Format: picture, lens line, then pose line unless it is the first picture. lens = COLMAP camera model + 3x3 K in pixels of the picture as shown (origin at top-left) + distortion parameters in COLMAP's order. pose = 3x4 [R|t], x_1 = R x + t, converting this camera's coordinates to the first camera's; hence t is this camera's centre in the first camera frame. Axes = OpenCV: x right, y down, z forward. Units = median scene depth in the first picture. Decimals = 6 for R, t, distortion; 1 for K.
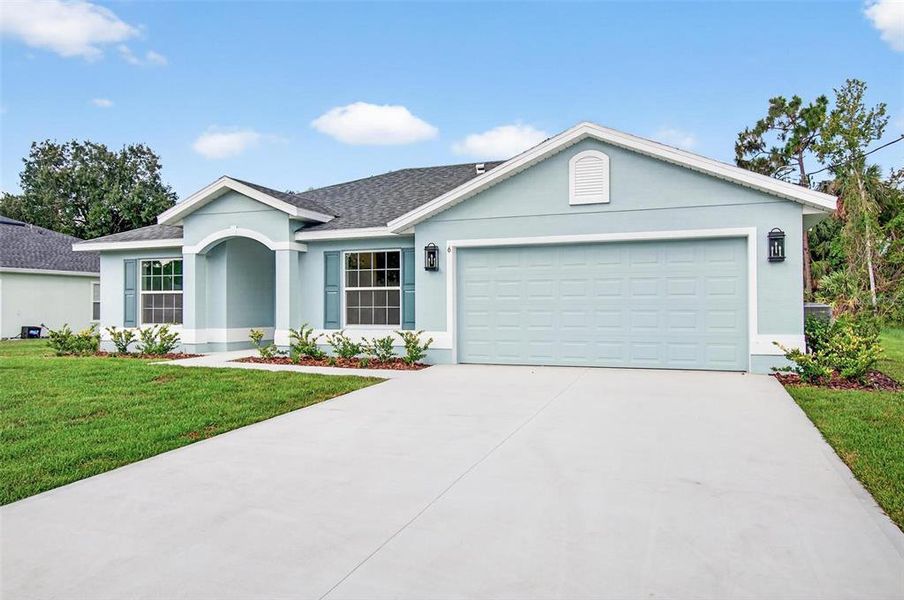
lens RADIAL K [[659.7, 0, 449.4], [0, 659.7, 296.3], [0, 0, 1]] dist [-0.011339, 0.013628]
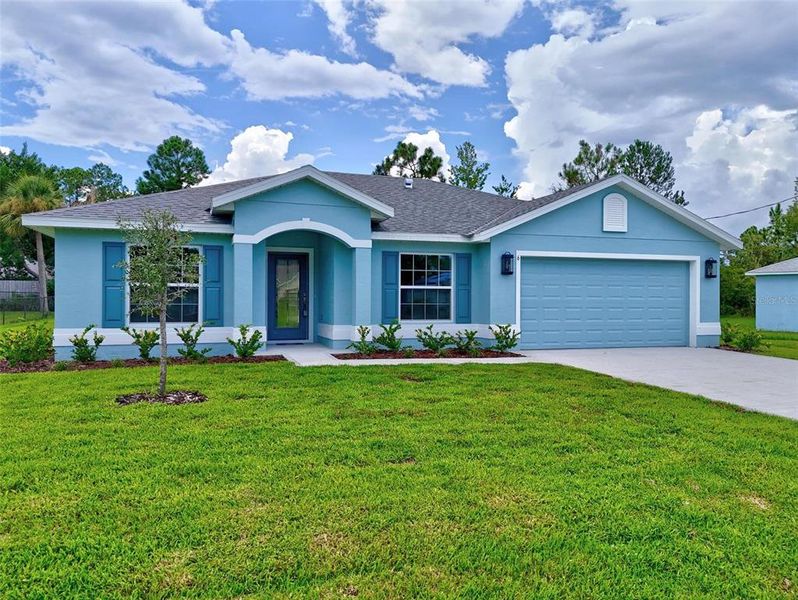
lens RADIAL K [[590.3, 0, 399.5], [0, 590.3, 300.7], [0, 0, 1]] dist [0.052326, -0.034177]
pose [[0.769521, 0.005853, 0.638595, -0.728330], [-0.017374, 0.999780, 0.011773, -0.000318], [-0.638385, -0.020154, 0.769453, 0.239776]]
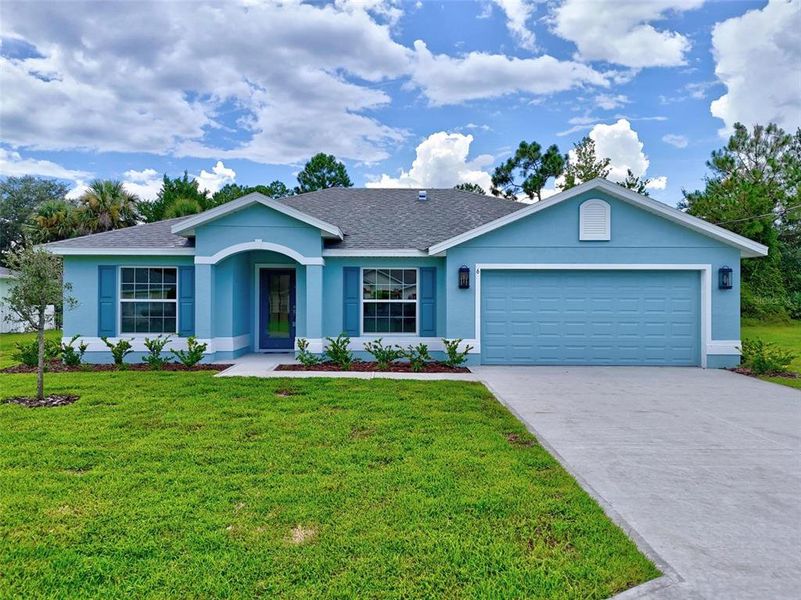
lens RADIAL K [[590.2, 0, 400.0], [0, 590.2, 300.9], [0, 0, 1]] dist [0.067182, -0.057600]
pose [[0.925267, 0.006908, 0.379254, -0.450683], [-0.014056, 0.999772, 0.016083, -0.026736], [-0.379057, -0.020212, 0.925153, 0.042614]]
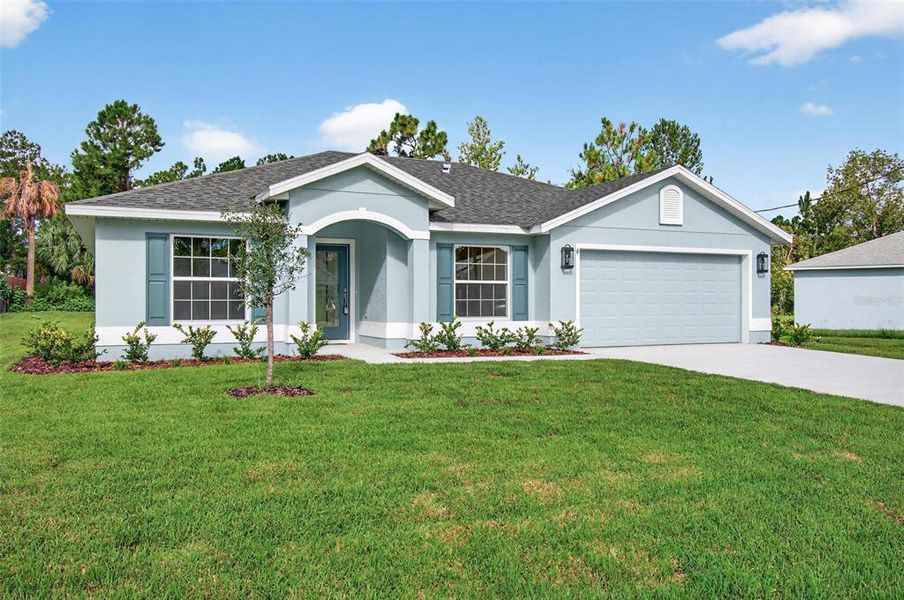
lens RADIAL K [[717.7, 0, 453.9], [0, 717.7, 297.0], [0, 0, 1]] dist [-0.020016, 0.033869]
pose [[0.694402, 0.007117, 0.719552, -0.888171], [-0.015185, 0.999873, 0.004765, 0.006626], [-0.719427, -0.014235, 0.694422, 0.225870]]
